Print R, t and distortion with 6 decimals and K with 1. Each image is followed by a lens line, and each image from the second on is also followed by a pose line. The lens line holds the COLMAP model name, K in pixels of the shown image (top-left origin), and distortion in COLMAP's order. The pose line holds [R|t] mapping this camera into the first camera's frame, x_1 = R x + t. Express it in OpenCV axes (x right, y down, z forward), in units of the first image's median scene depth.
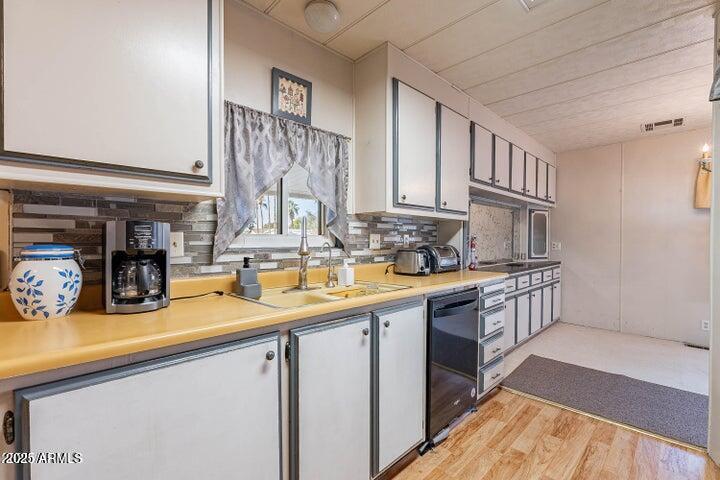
lens RADIAL K [[318.5, 0, 355.4], [0, 318.5, 243.0], [0, 0, 1]] dist [-0.006052, -0.000049]
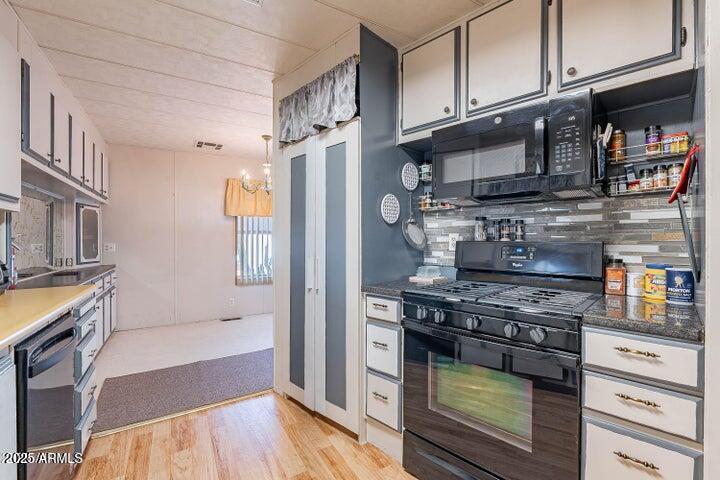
lens RADIAL K [[318.5, 0, 359.5], [0, 318.5, 238.5], [0, 0, 1]] dist [-0.006052, -0.000049]
pose [[0.239963, -0.003796, 0.970775, -0.086892], [0.020872, 0.999781, -0.001250, -0.000520], [-0.970558, 0.020562, 0.239990, 0.149983]]
